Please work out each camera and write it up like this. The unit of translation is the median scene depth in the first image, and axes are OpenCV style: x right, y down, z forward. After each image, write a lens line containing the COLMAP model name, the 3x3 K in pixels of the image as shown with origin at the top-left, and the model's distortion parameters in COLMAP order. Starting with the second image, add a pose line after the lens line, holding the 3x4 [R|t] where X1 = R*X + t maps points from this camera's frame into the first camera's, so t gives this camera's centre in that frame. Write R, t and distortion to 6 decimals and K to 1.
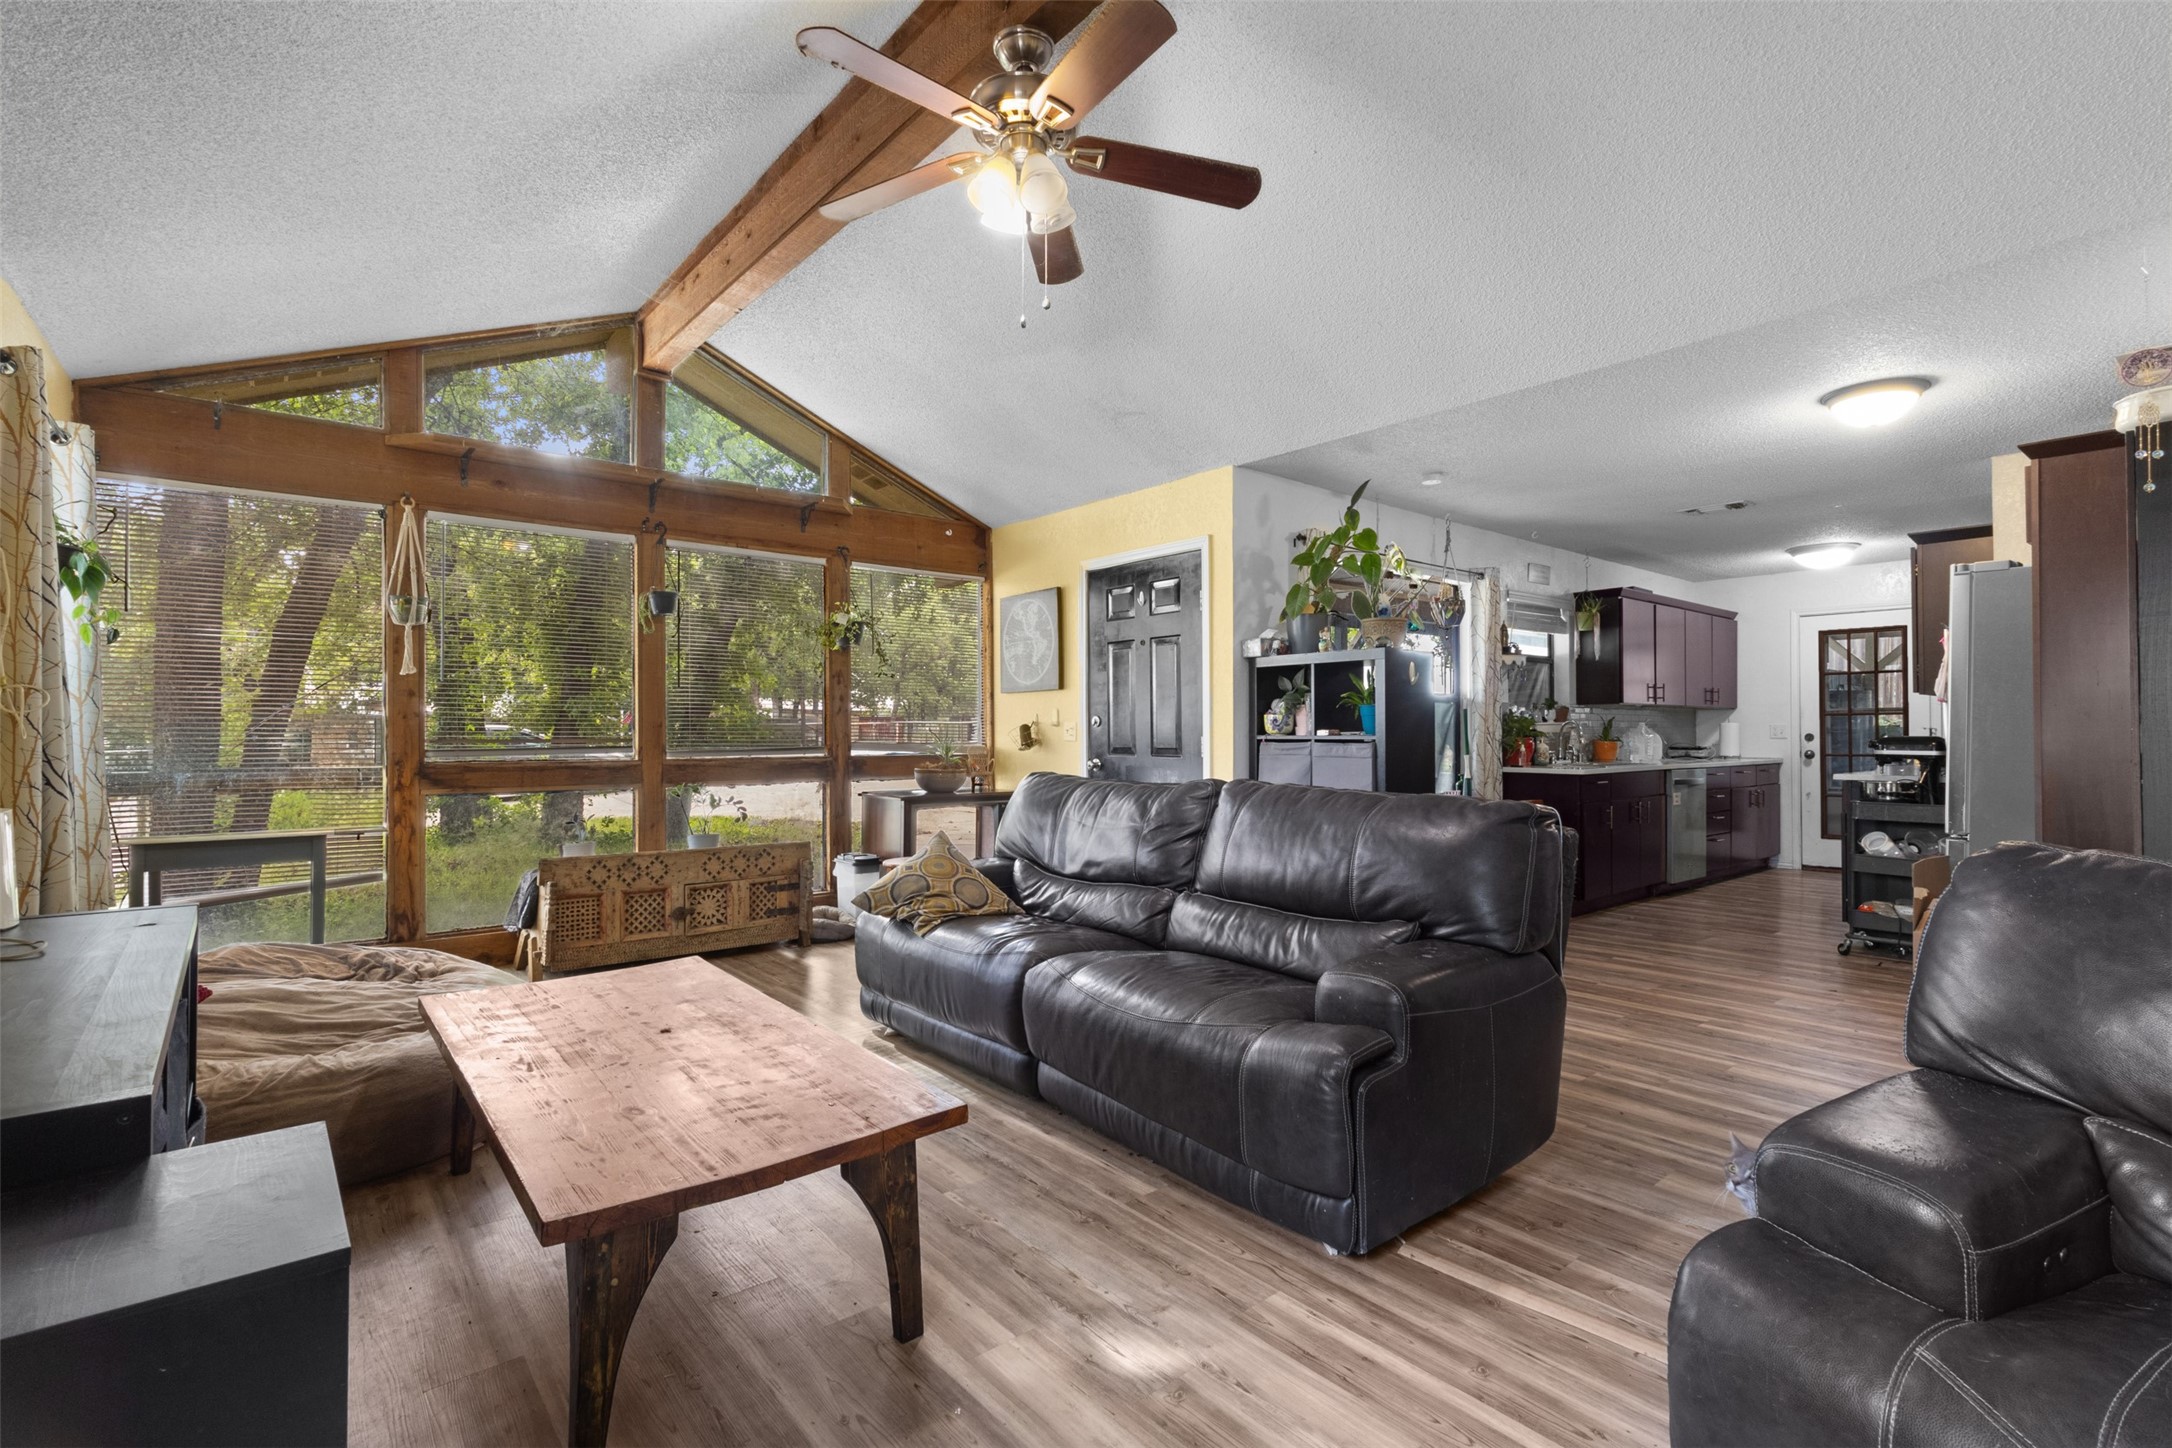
lens RADIAL K [[1001.7, 0, 1069.5], [0, 1001.7, 726.6], [0, 0, 1]] dist [-0.000872, 0.002621]
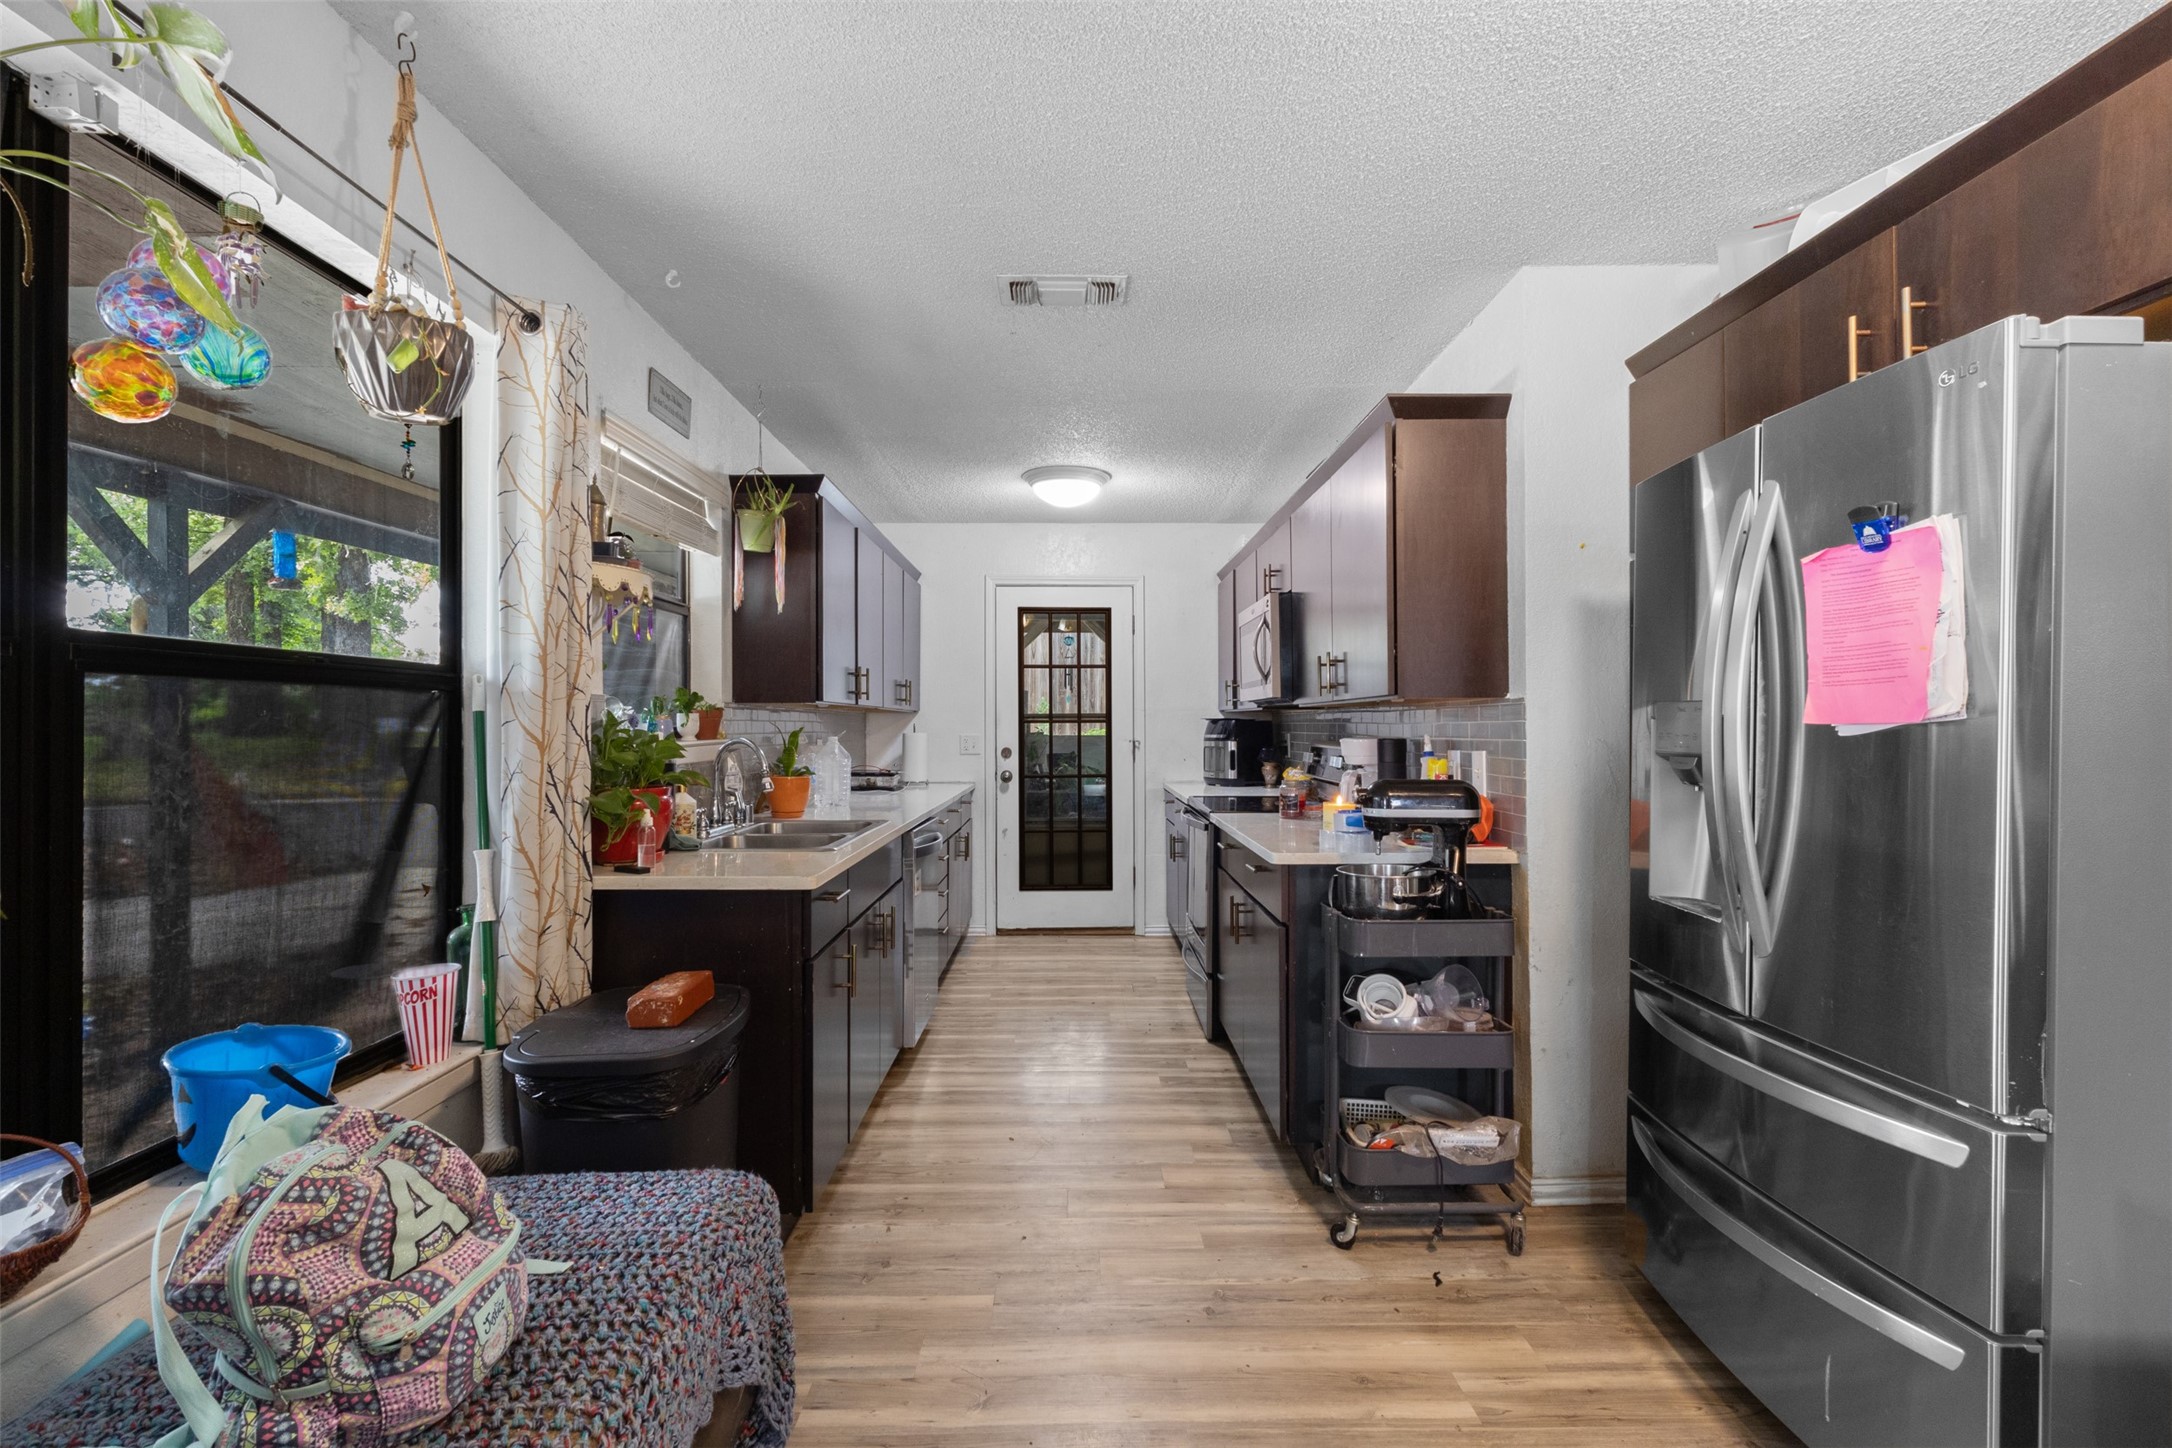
lens RADIAL K [[1001.7, 0, 1085.6], [0, 1001.7, 717.9], [0, 0, 1]] dist [-0.000872, 0.002621]
pose [[0.623333, 0.005432, 0.781937, 0.314103], [-0.005309, 0.999982, -0.002715, -0.019397], [-0.781938, -0.002459, 0.623351, 0.765517]]
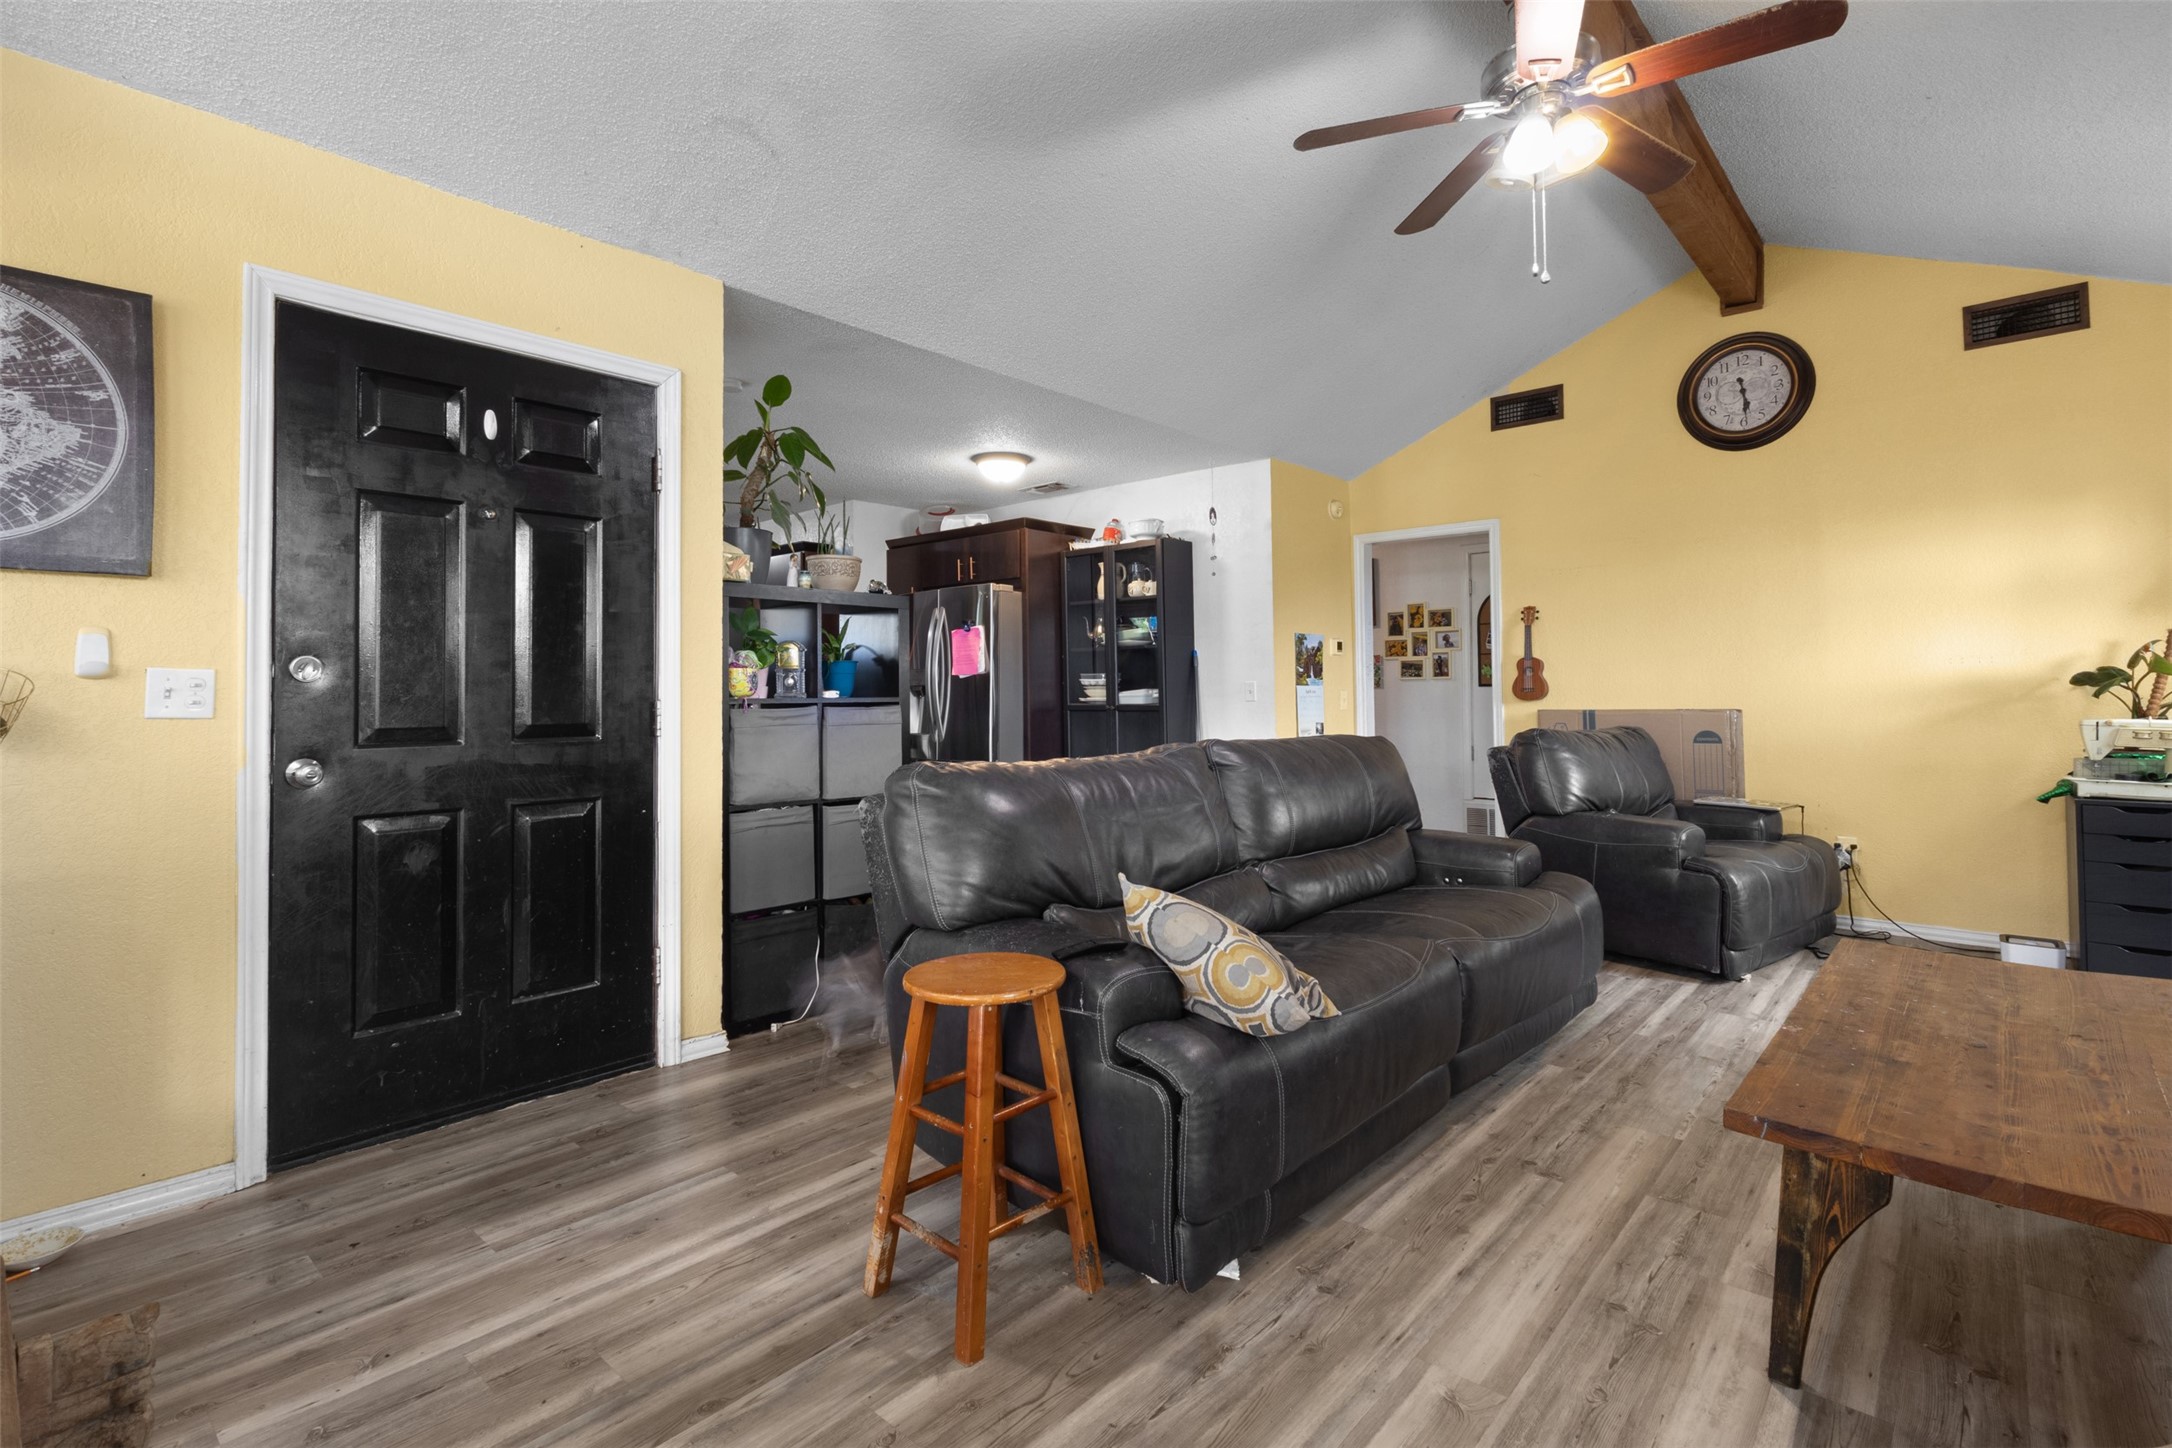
lens RADIAL K [[1001.7, 0, 1078.0], [0, 1001.7, 707.2], [0, 0, 1]] dist [-0.000872, 0.002621]
pose [[-0.153664, -0.007161, 0.988097, -0.478461], [0.003522, 0.999963, 0.007794, 0.008927], [-0.988117, 0.004678, -0.153633, 0.818657]]
